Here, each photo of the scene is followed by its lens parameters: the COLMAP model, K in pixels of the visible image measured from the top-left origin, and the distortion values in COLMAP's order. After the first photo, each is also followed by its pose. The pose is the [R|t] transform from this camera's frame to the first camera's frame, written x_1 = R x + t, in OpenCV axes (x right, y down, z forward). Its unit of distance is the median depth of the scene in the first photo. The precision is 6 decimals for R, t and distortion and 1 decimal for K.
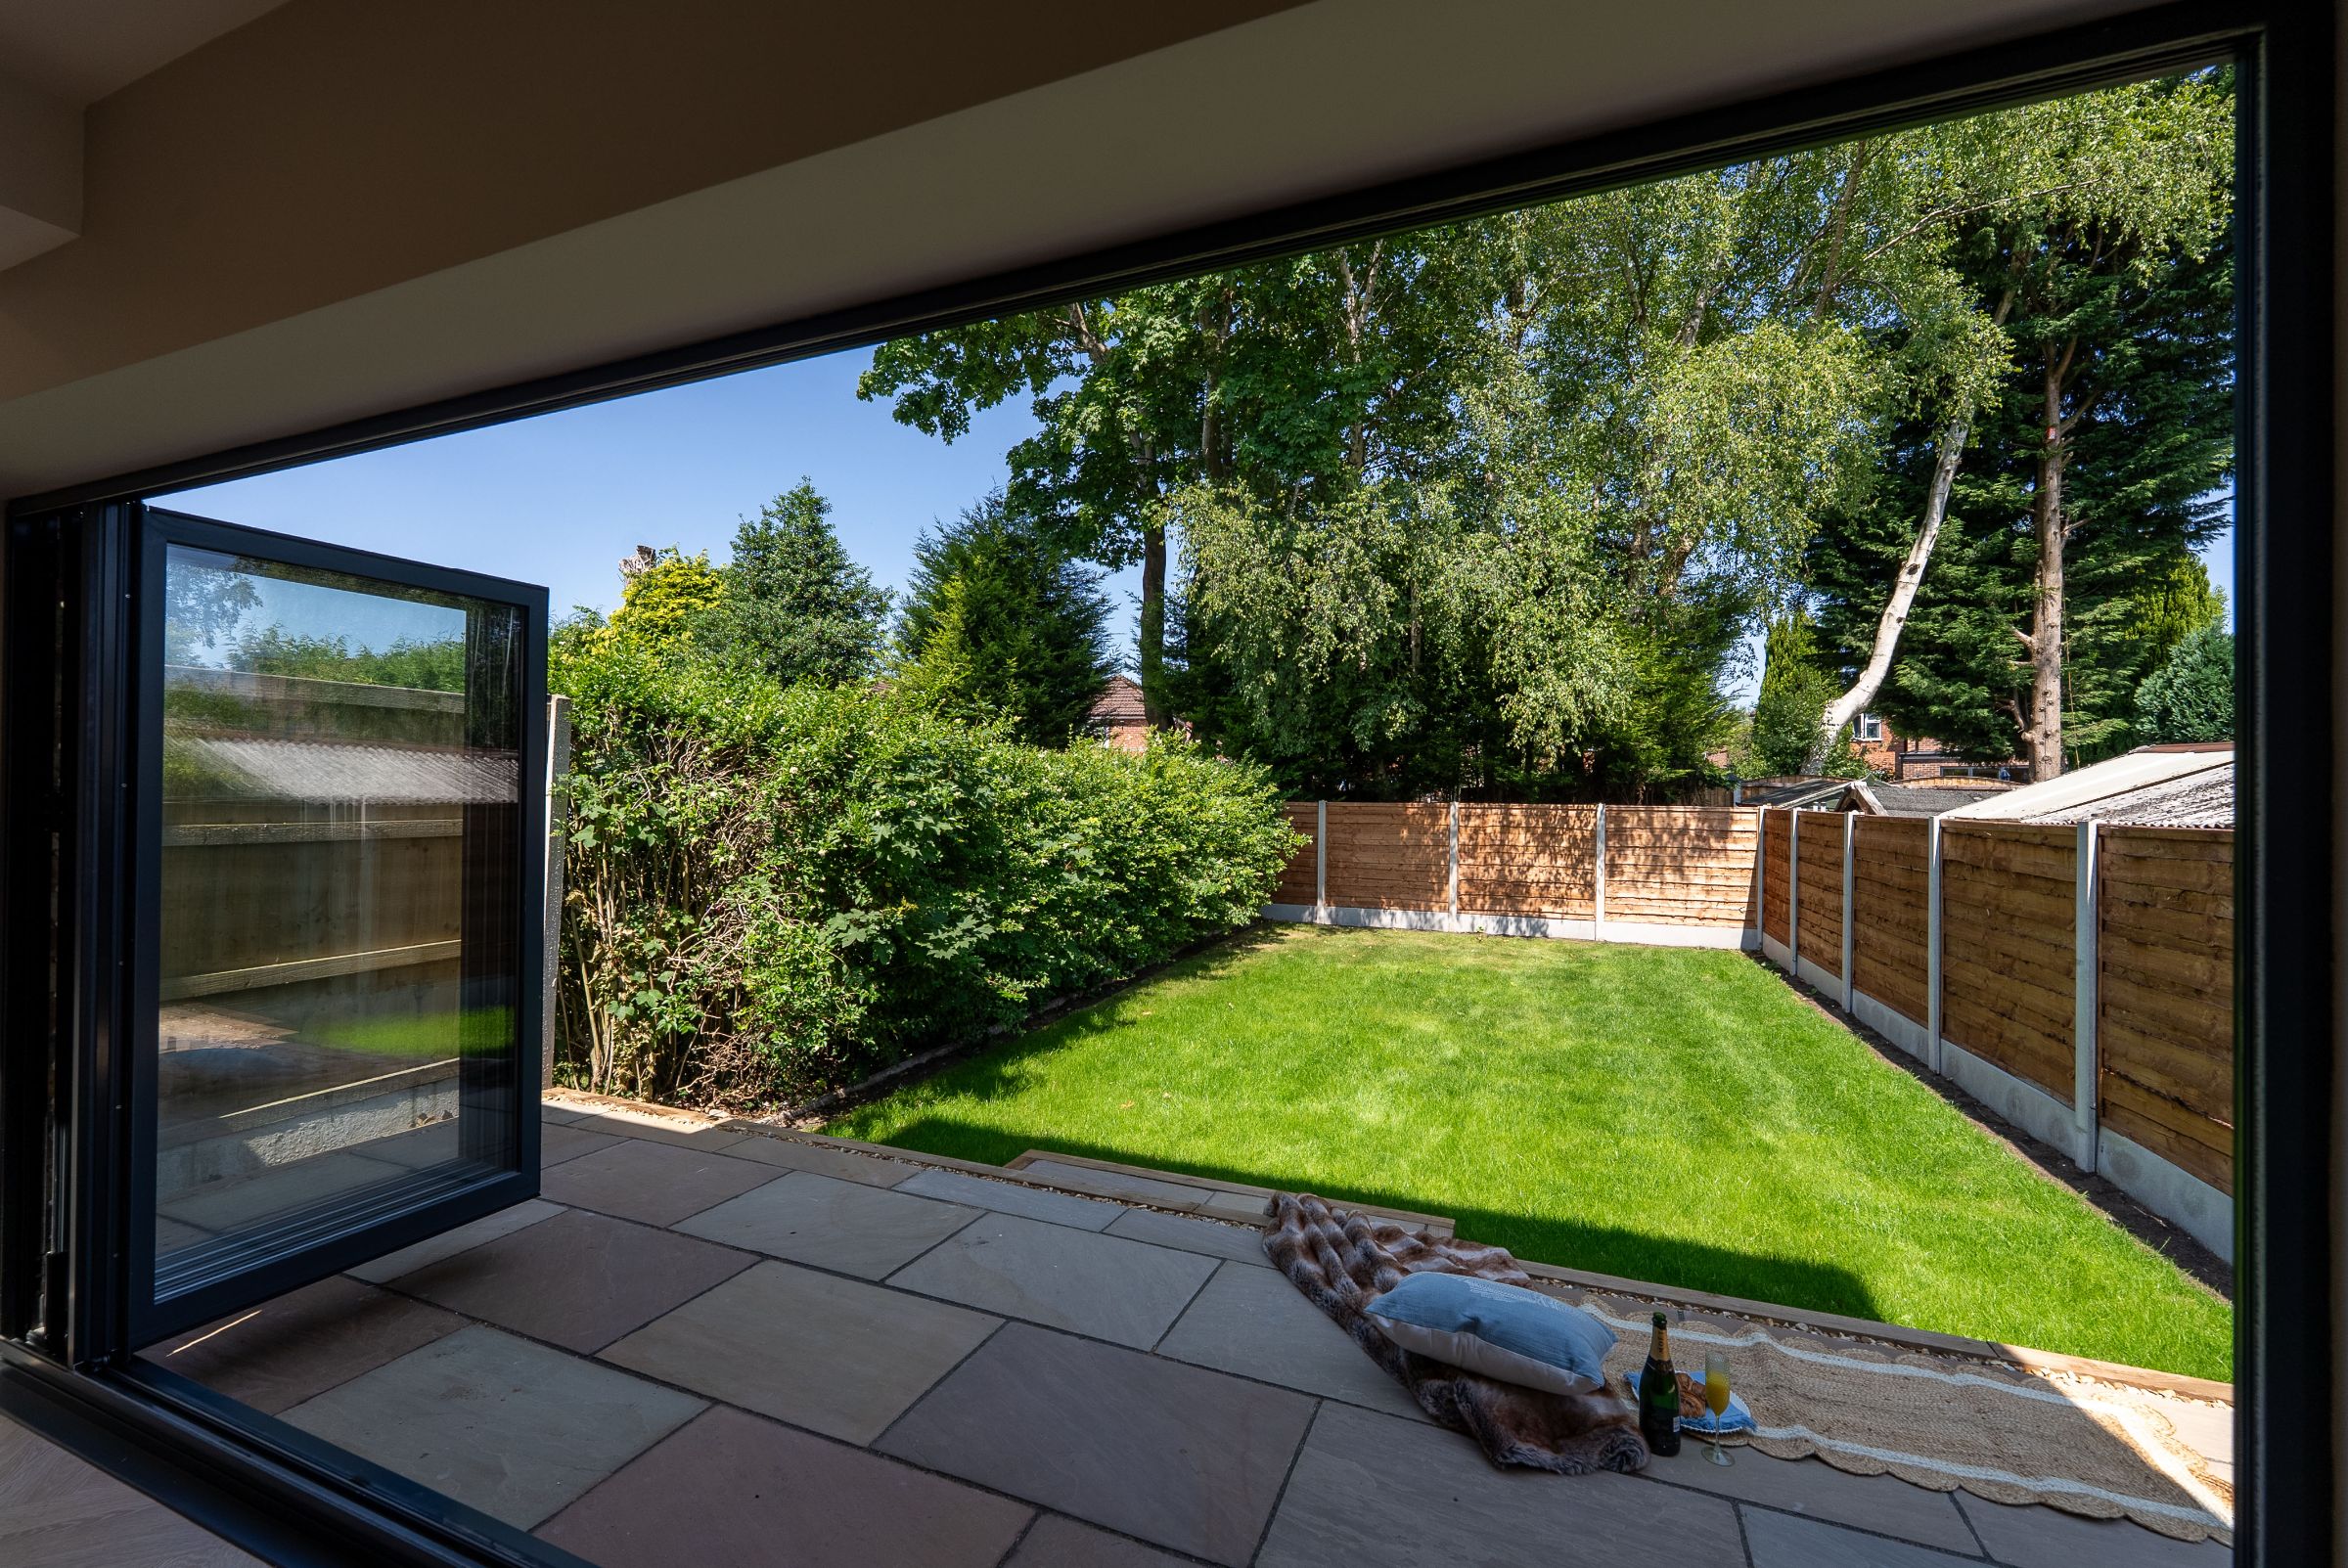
lens RADIAL K [[955.9, 0, 1200.1], [0, 955.9, 787.5], [0, 0, 1]] dist [-0.001846, -0.000124]
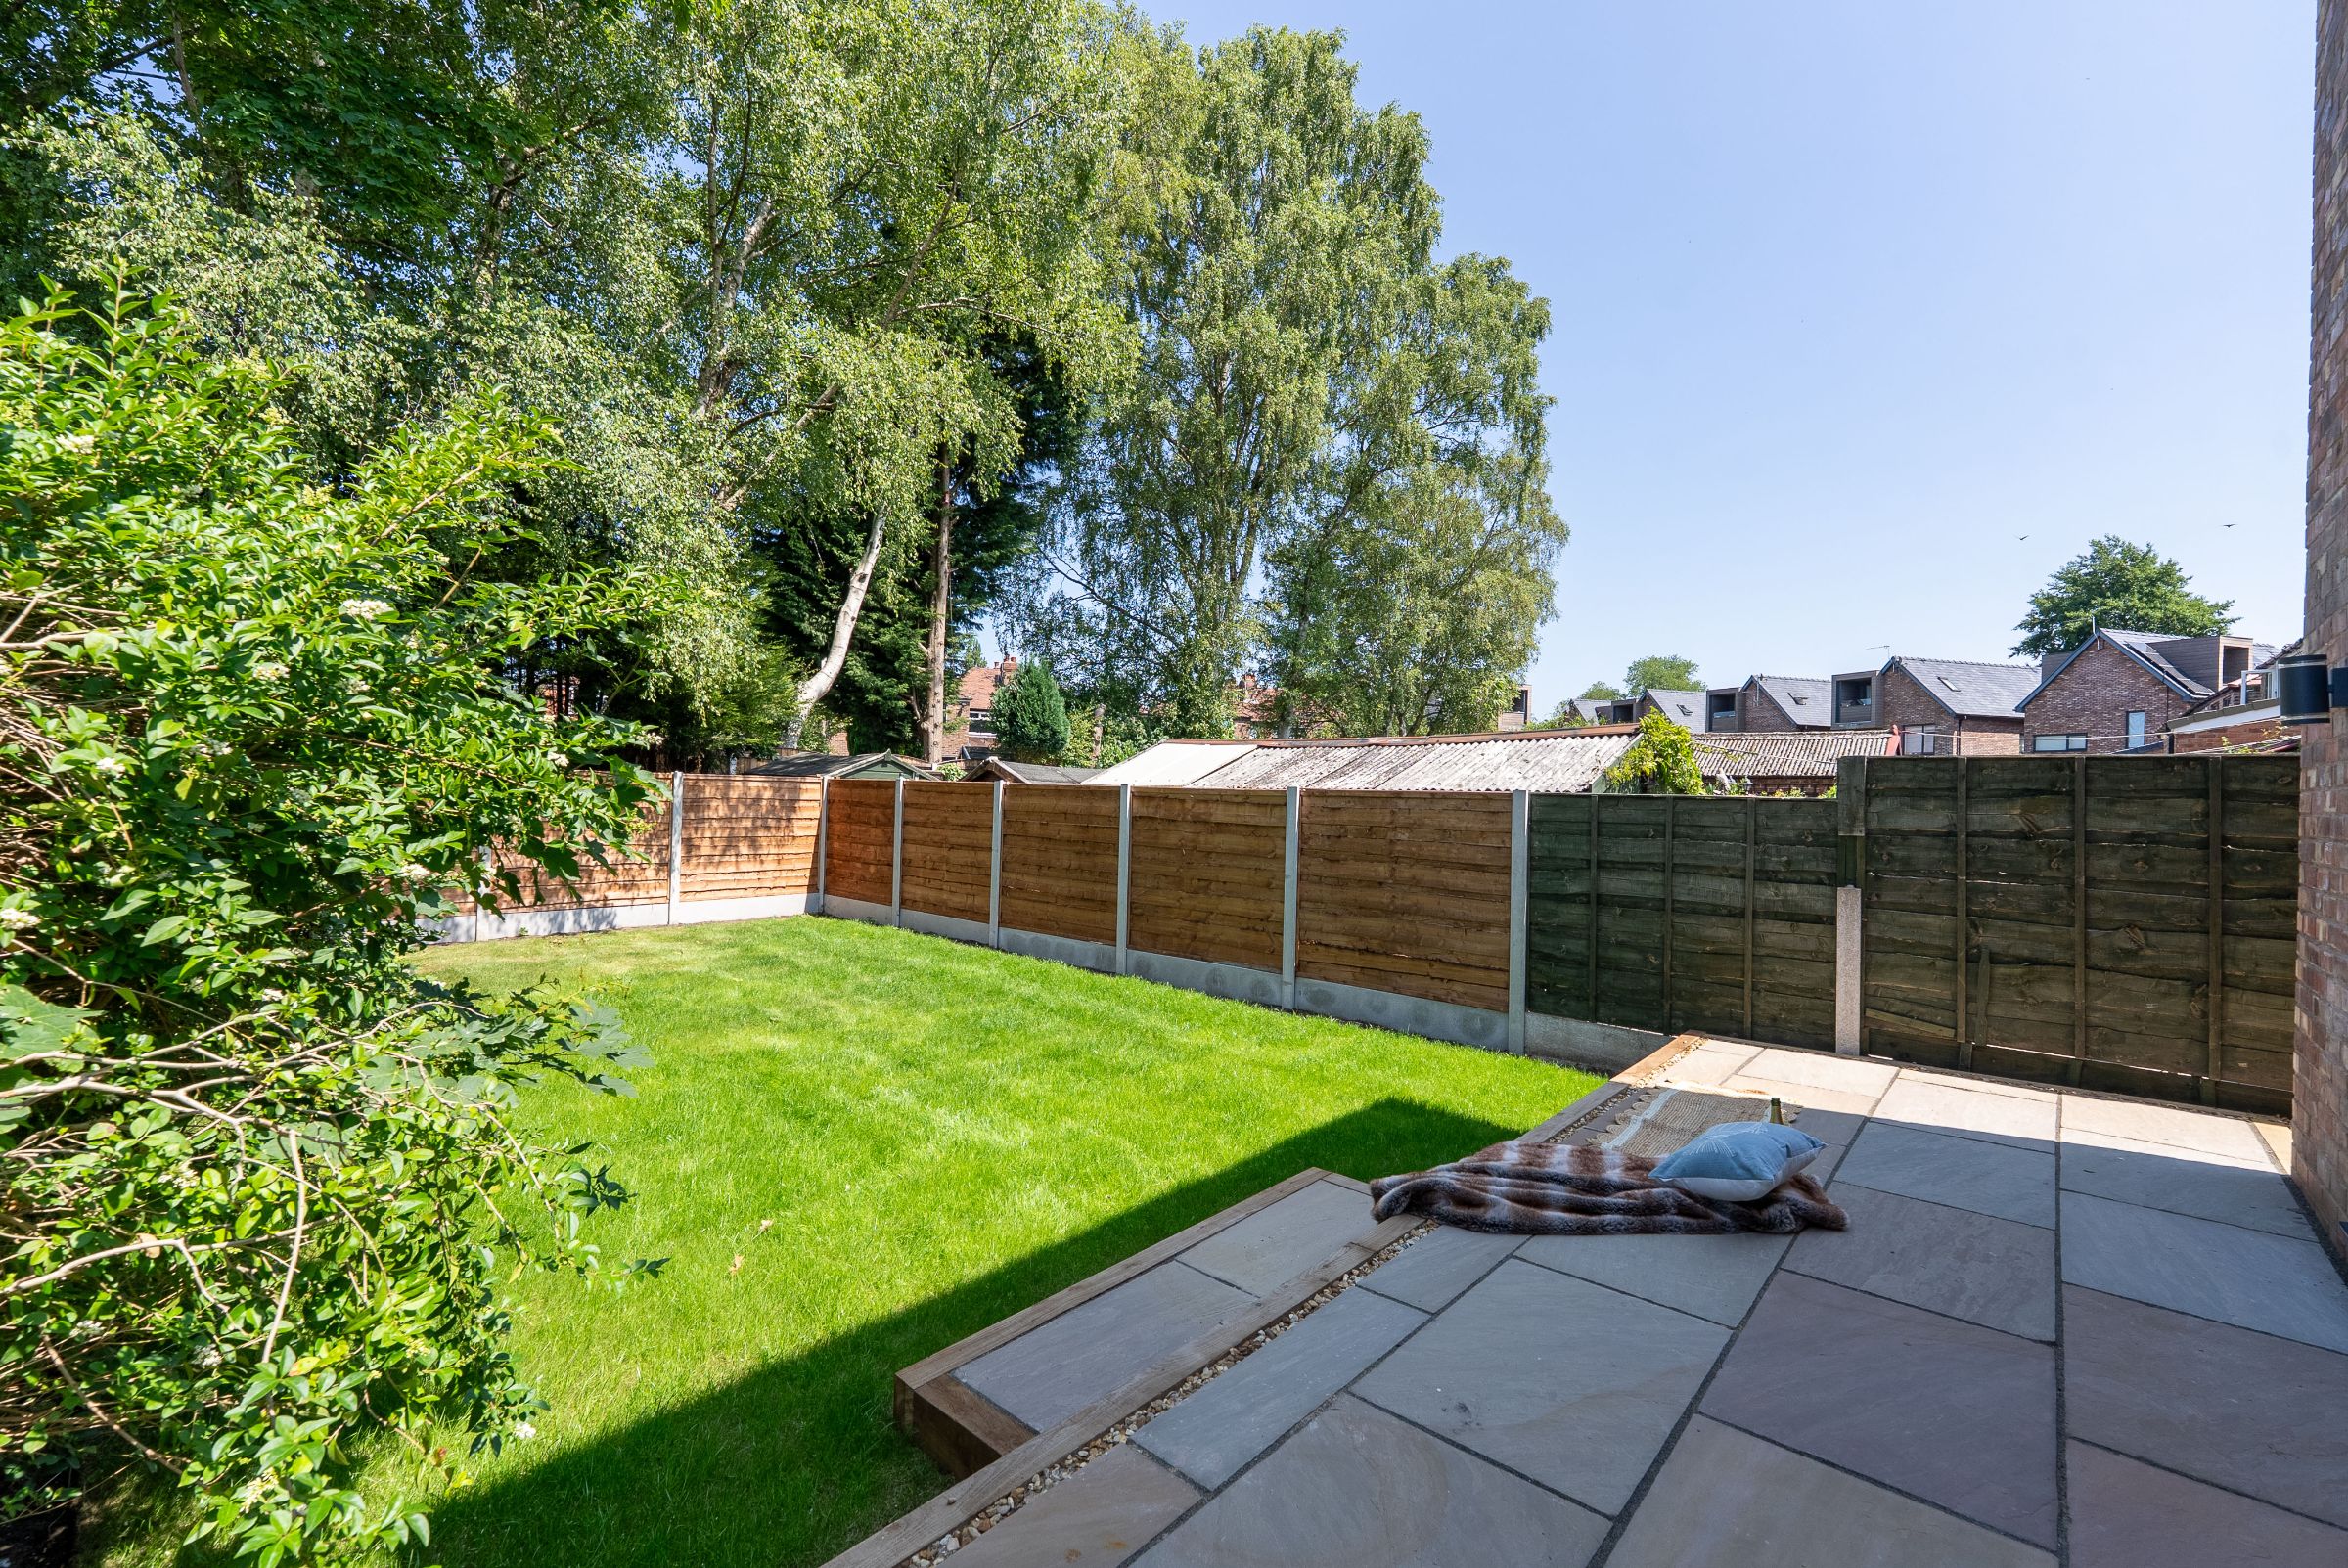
lens RADIAL K [[942.4, 0, 1174.0], [0, 942.4, 784.0], [0, 0, 1]] dist [-0.001342, -0.000130]
pose [[0.364272, 0.005369, 0.931277, -0.232684], [-0.028067, 0.999592, 0.005216, 0.011086], [-0.930870, -0.028038, 0.364274, 0.244232]]
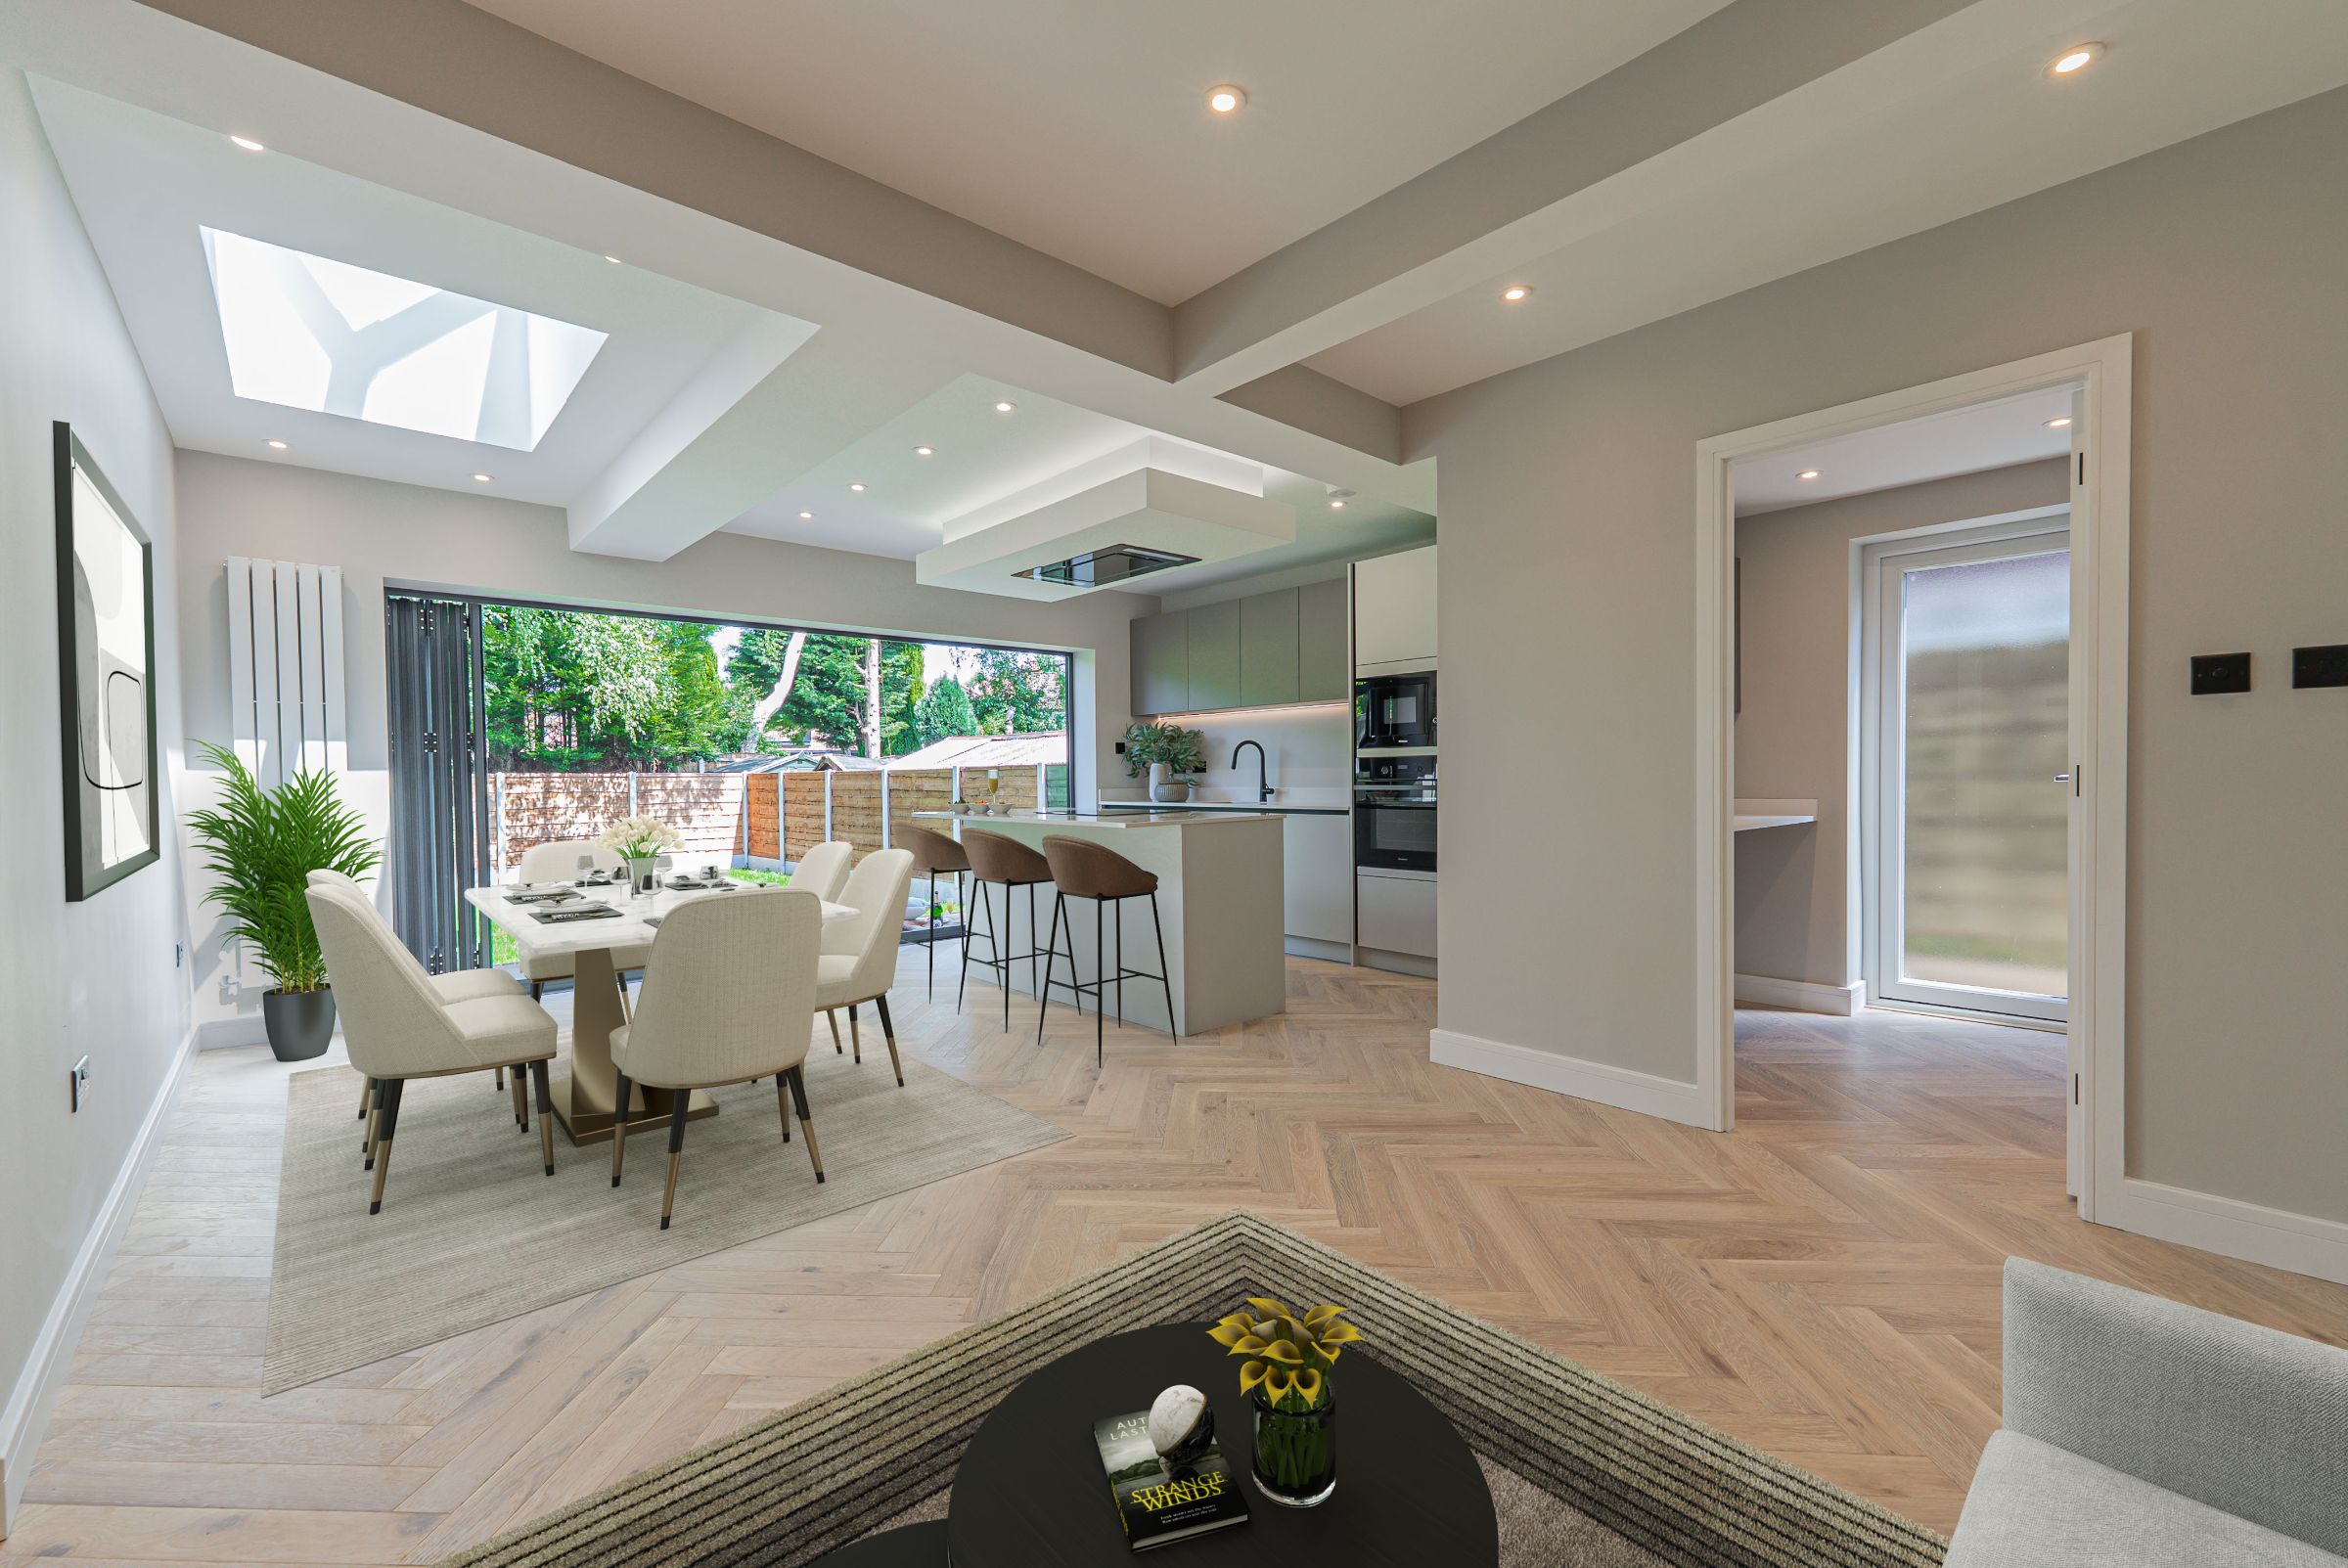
lens RADIAL K [[942.4, 0, 1174.0], [0, 942.4, 784.0], [0, 0, 1]] dist [-0.001342, -0.000130]
pose [[0.448962, -0.018217, 0.893365, -0.404348], [0.007191, 0.999833, 0.016774, 0.017971], [-0.893522, -0.001107, 0.449018, -0.245836]]
